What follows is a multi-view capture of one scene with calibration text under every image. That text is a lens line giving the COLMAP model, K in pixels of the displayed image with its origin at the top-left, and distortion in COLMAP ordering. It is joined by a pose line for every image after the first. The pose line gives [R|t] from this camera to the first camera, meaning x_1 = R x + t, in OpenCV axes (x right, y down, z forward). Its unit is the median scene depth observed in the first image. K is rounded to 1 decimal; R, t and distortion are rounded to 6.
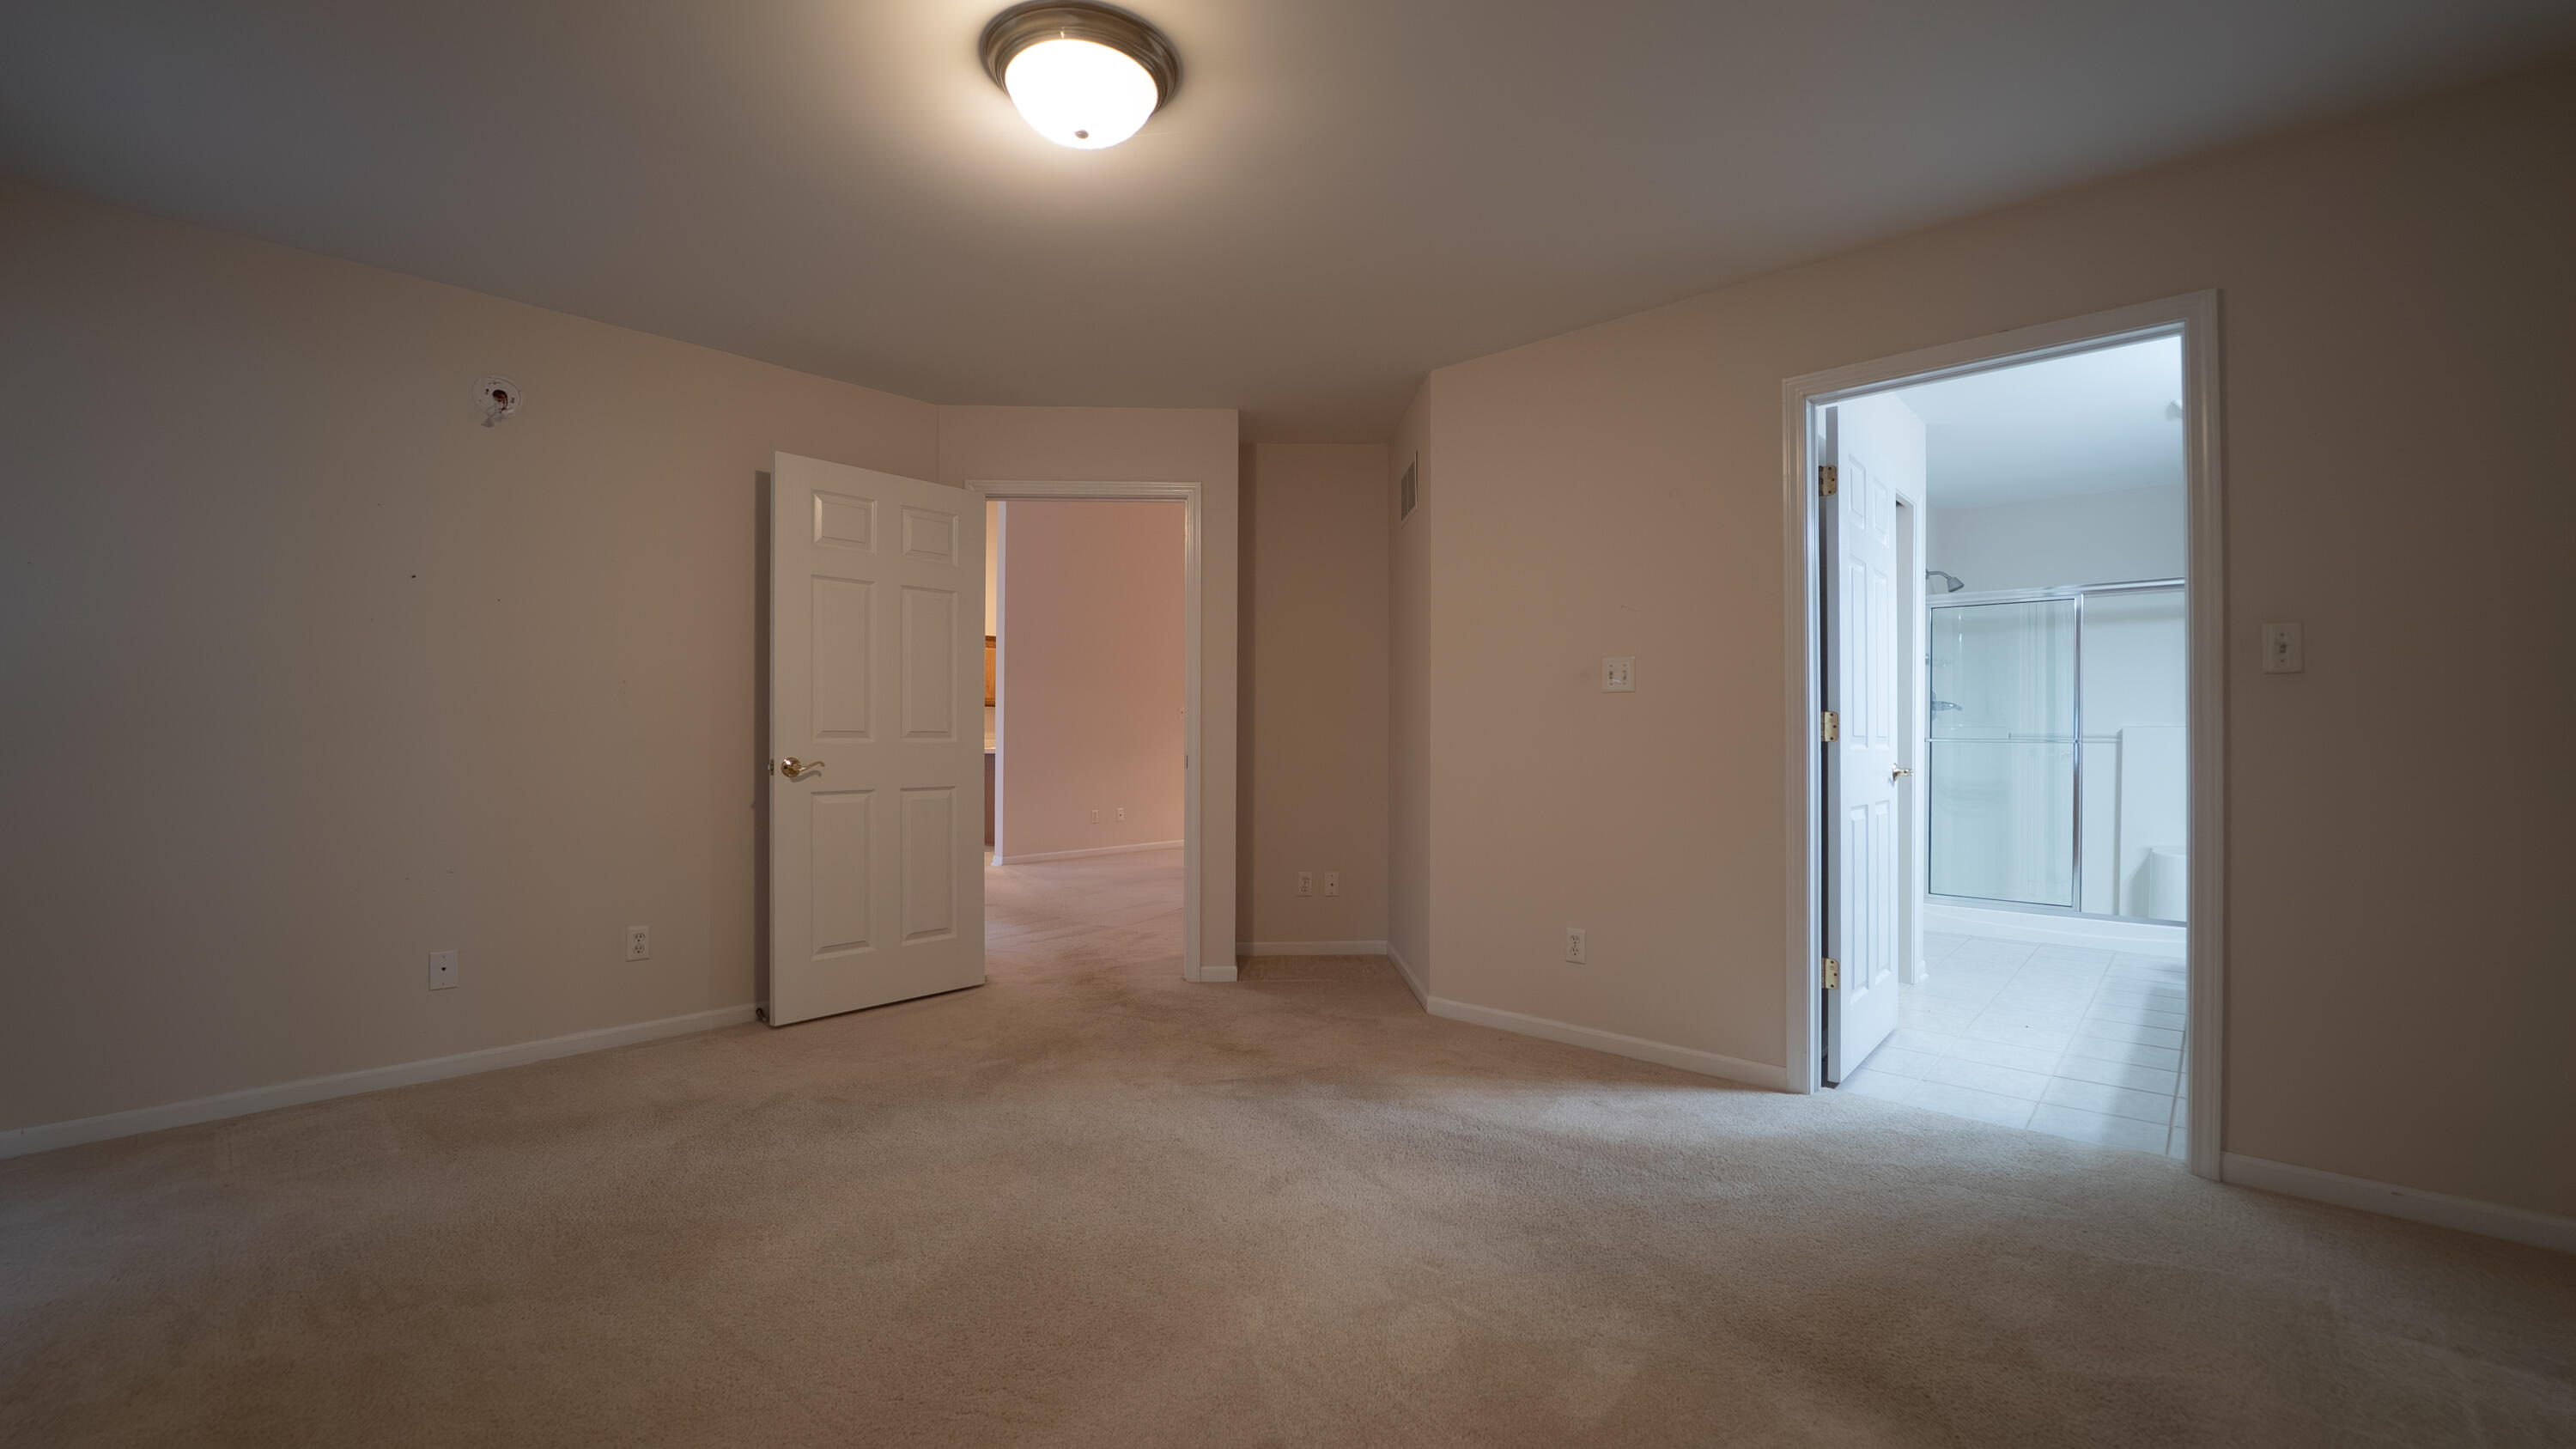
lens RADIAL K [[1023.1, 0, 1294.2], [0, 1023.1, 737.8], [0, 0, 1]] dist [-0.000686, -0.000374]
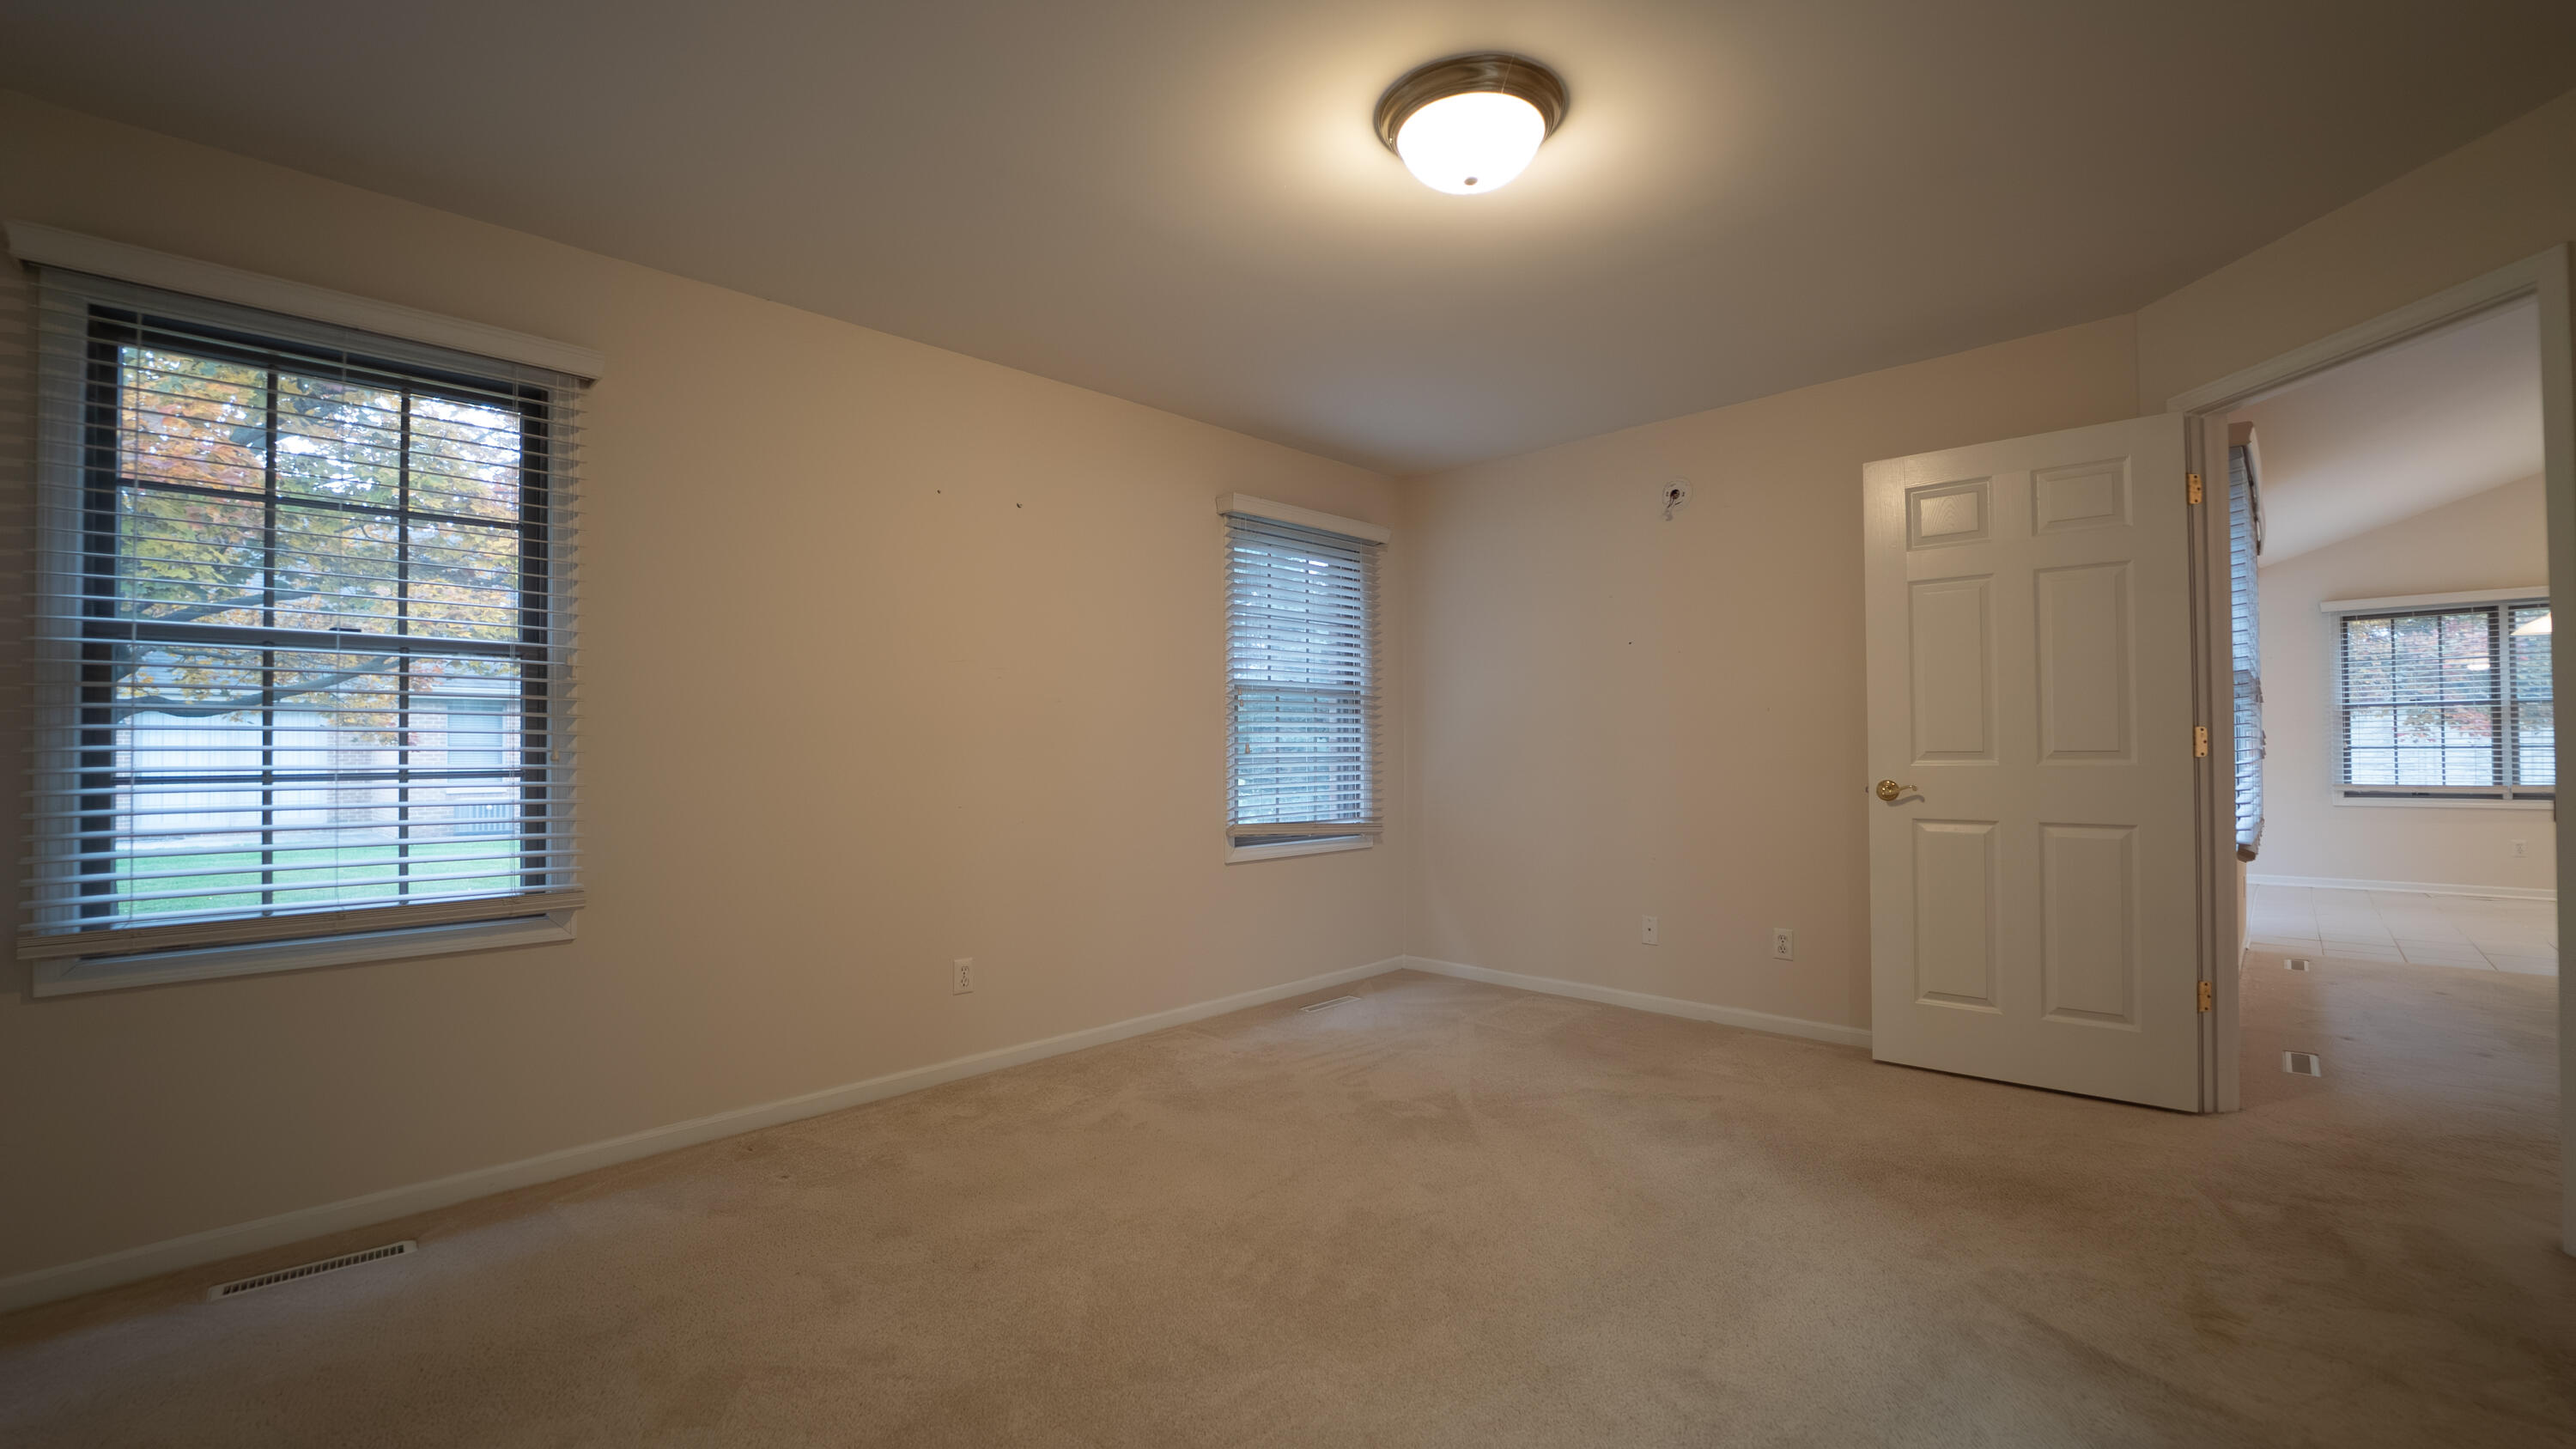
lens RADIAL K [[1023.1, 0, 1294.2], [0, 1023.1, 737.8], [0, 0, 1]] dist [-0.000686, -0.000374]
pose [[0.014686, -0.016966, -0.999748, 0.451840], [0.007017, 0.999833, -0.016864, -0.007402], [0.999868, -0.006767, 0.014802, 0.447952]]
